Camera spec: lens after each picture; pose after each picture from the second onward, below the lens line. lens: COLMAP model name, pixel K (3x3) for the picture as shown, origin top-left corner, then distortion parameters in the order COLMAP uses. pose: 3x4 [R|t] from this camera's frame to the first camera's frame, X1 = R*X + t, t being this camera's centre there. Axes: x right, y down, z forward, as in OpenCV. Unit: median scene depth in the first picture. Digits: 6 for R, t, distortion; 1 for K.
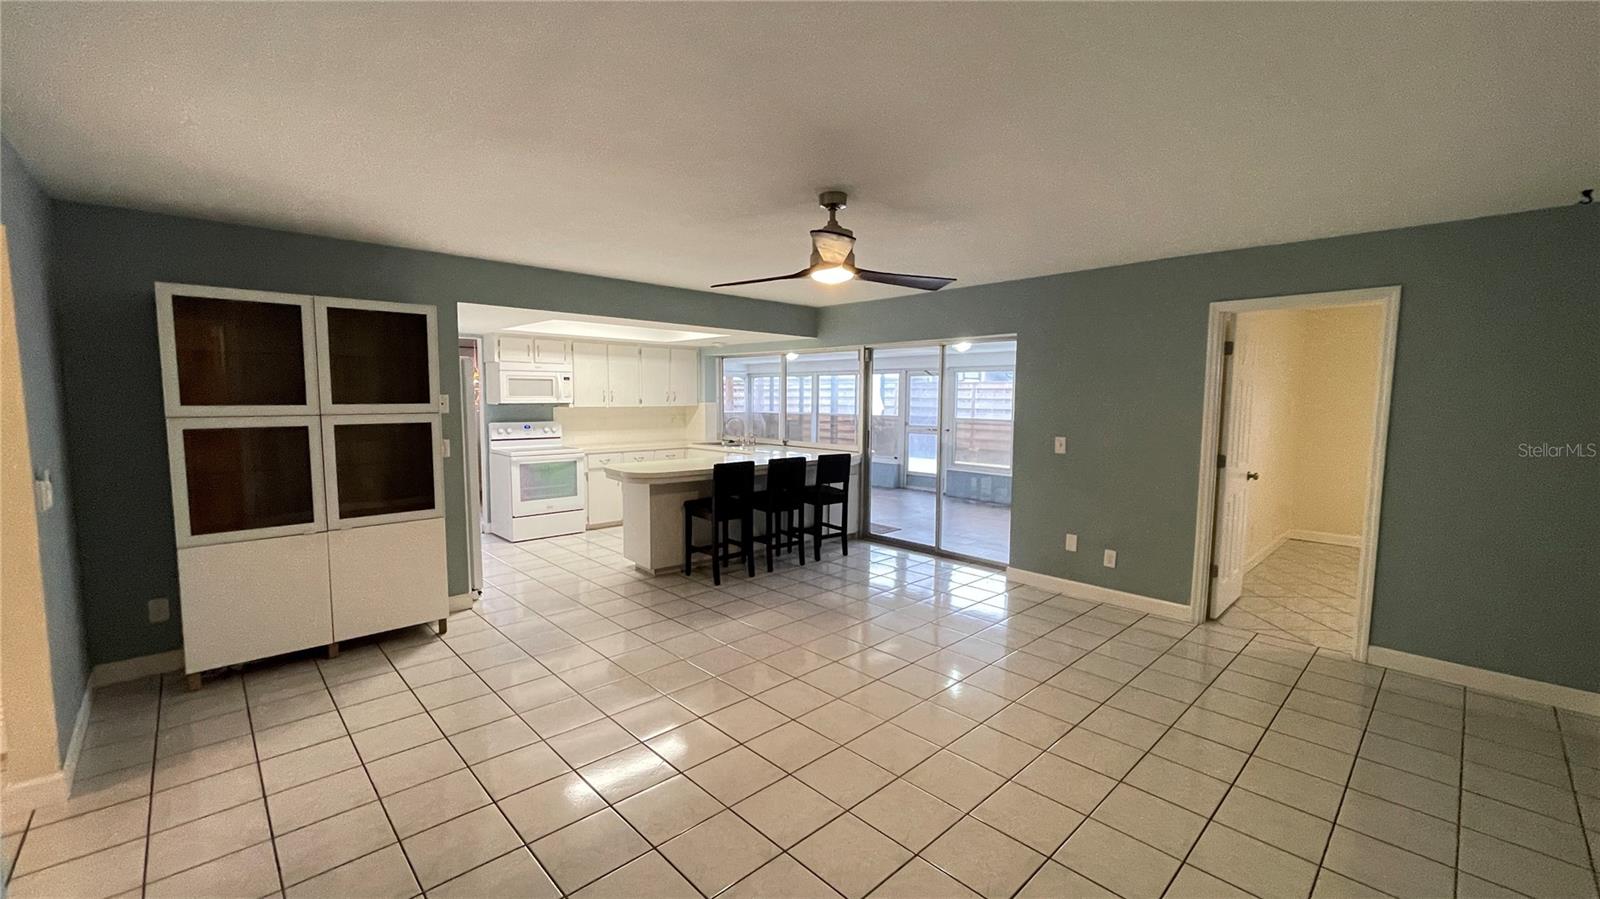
lens RADIAL K [[640.7, 0, 792.6], [0, 640.7, 448.3], [0, 0, 1]] dist [0.001486, 0.000053]
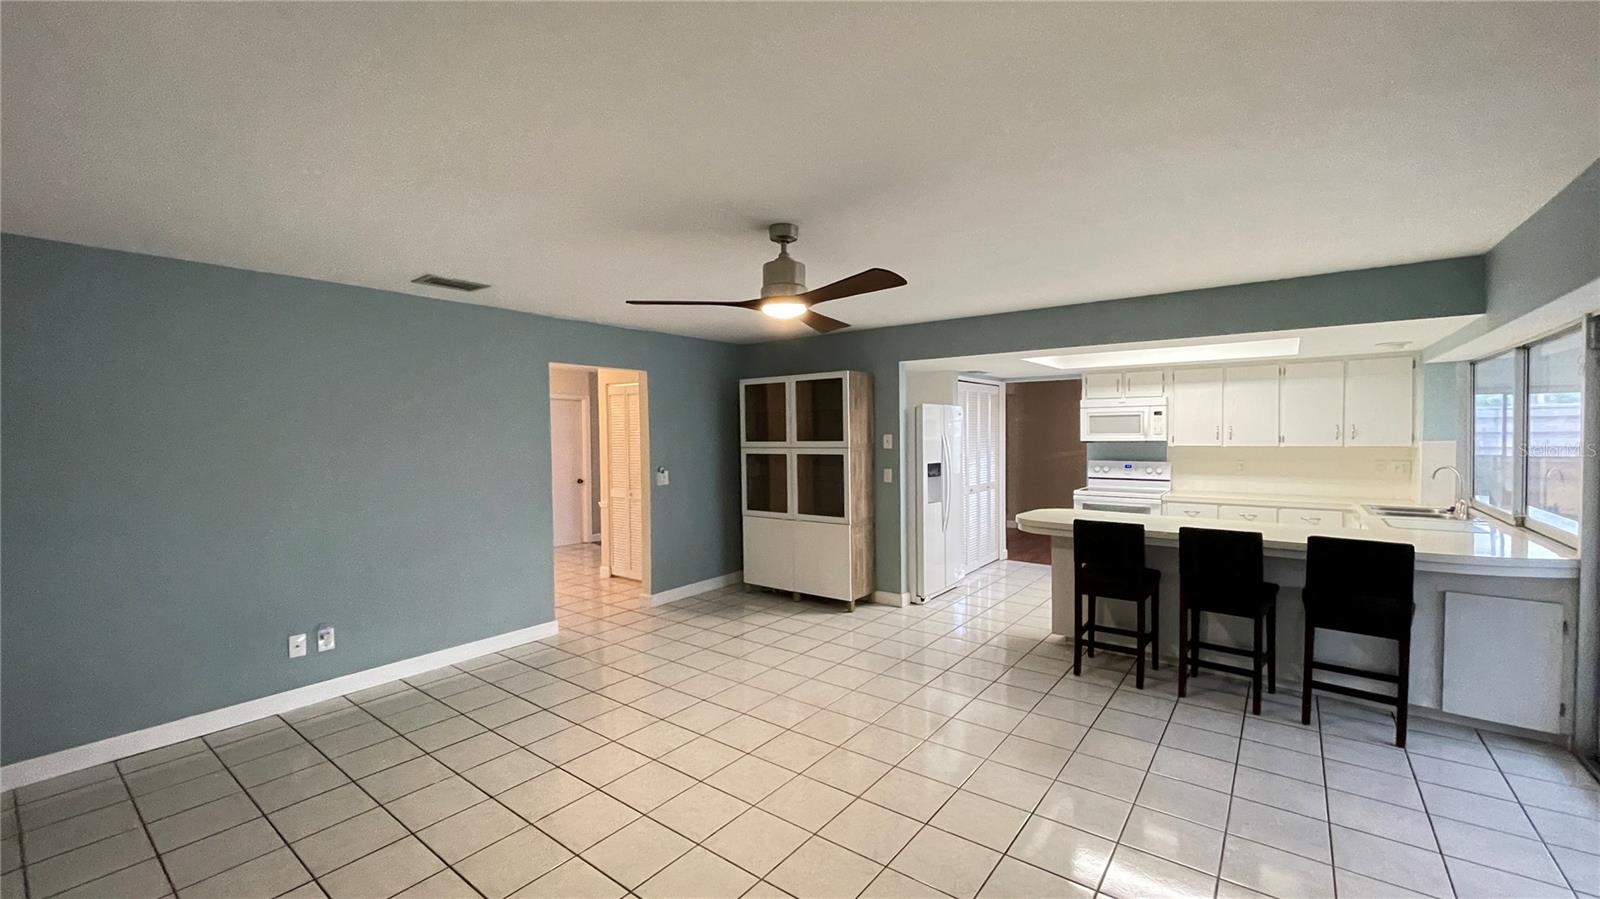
lens RADIAL K [[634.6, 0, 800.0], [0, 634.6, 449.5], [0, 0, 1]] dist [-0.000019, -0.000101]
pose [[0.157452, 0.017894, -0.987364, 0.535692], [-0.072091, 0.997376, 0.006579, -0.037377], [0.984892, 0.070144, 0.158329, 0.482288]]
